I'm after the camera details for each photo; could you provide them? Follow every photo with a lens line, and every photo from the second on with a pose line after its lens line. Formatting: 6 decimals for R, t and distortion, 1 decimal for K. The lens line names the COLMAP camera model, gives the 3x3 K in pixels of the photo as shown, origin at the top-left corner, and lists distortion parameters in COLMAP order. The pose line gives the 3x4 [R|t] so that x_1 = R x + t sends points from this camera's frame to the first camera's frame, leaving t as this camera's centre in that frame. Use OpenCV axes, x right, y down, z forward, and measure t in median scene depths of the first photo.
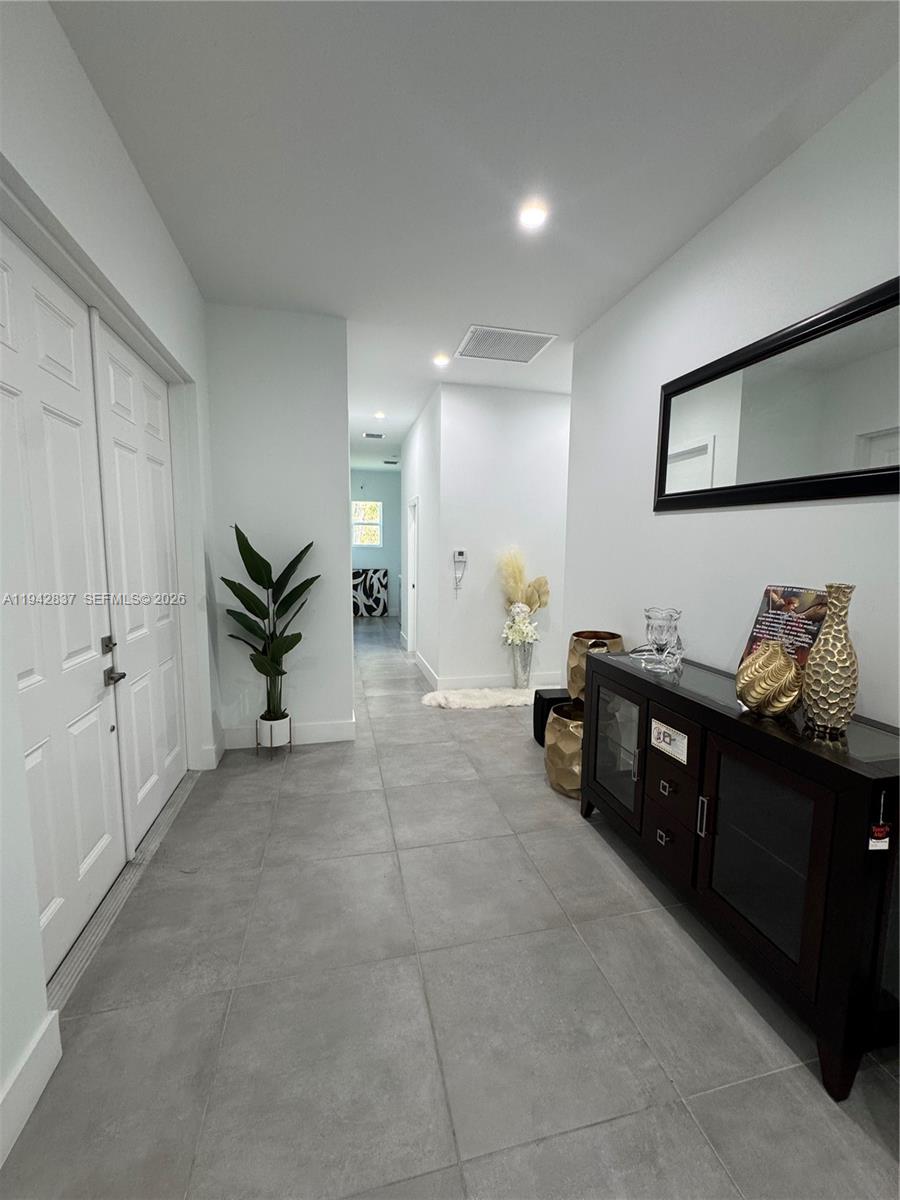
lens RADIAL K [[481.0, 0, 451.1], [0, 481.0, 599.9], [0, 0, 1]] dist [-0.003901, 0.000819]
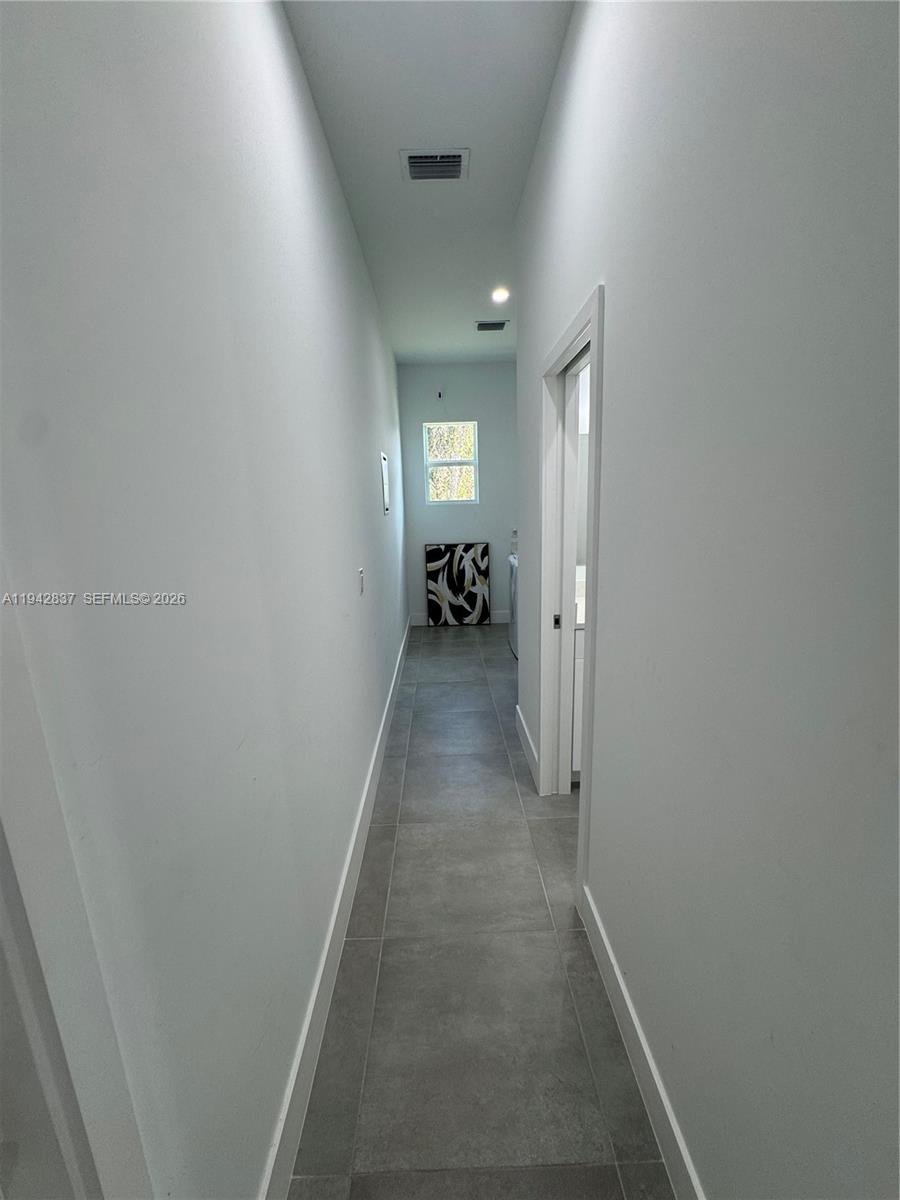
lens RADIAL K [[481.0, 0, 451.1], [0, 481.0, 599.9], [0, 0, 1]] dist [-0.003901, 0.000819]
pose [[0.976246, 0.004413, -0.216619, -0.052223], [0.016515, 0.995368, 0.094704, -0.051552], [0.216034, -0.096032, 0.971652, 0.432405]]
